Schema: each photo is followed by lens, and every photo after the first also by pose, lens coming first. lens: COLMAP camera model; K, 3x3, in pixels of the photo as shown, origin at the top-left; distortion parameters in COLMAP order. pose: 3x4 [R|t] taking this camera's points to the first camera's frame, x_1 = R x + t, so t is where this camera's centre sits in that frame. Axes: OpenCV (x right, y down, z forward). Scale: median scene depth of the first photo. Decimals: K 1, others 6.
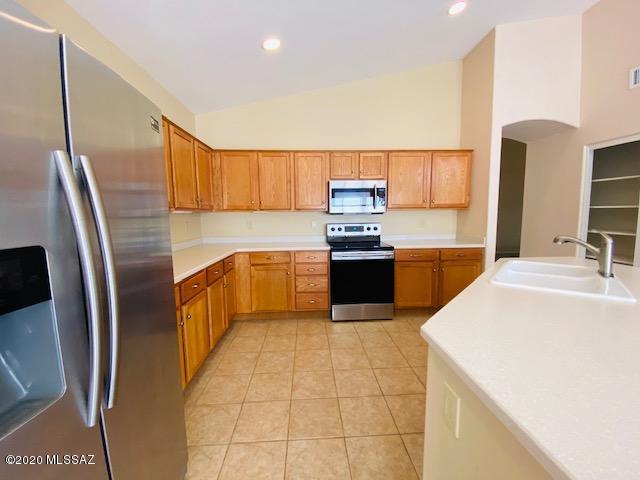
lens RADIAL K [[259.7, 0, 319.4], [0, 259.7, 240.0], [0, 0, 1]] dist [0.026495, -0.023388]
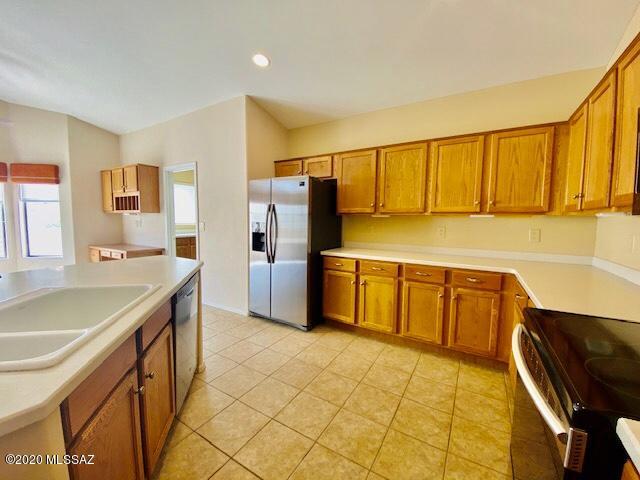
lens RADIAL K [[259.7, 0, 319.4], [0, 259.7, 240.0], [0, 0, 1]] dist [0.026495, -0.023388]
pose [[-0.563012, 0.075325, -0.823009, 0.518653], [-0.086831, 0.984935, 0.149545, -0.098057], [0.821875, 0.155659, -0.547989, 0.934177]]
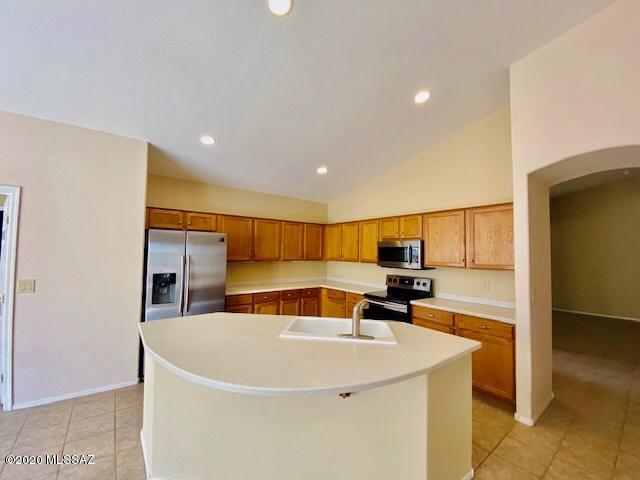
lens RADIAL K [[259.7, 0, 319.4], [0, 259.7, 240.0], [0, 0, 1]] dist [0.026495, -0.023388]
pose [[0.556443, -0.017464, -0.830702, 0.987781], [-0.106528, 0.990028, -0.092171, -0.089564], [0.824029, 0.139781, 0.549034, 0.065729]]
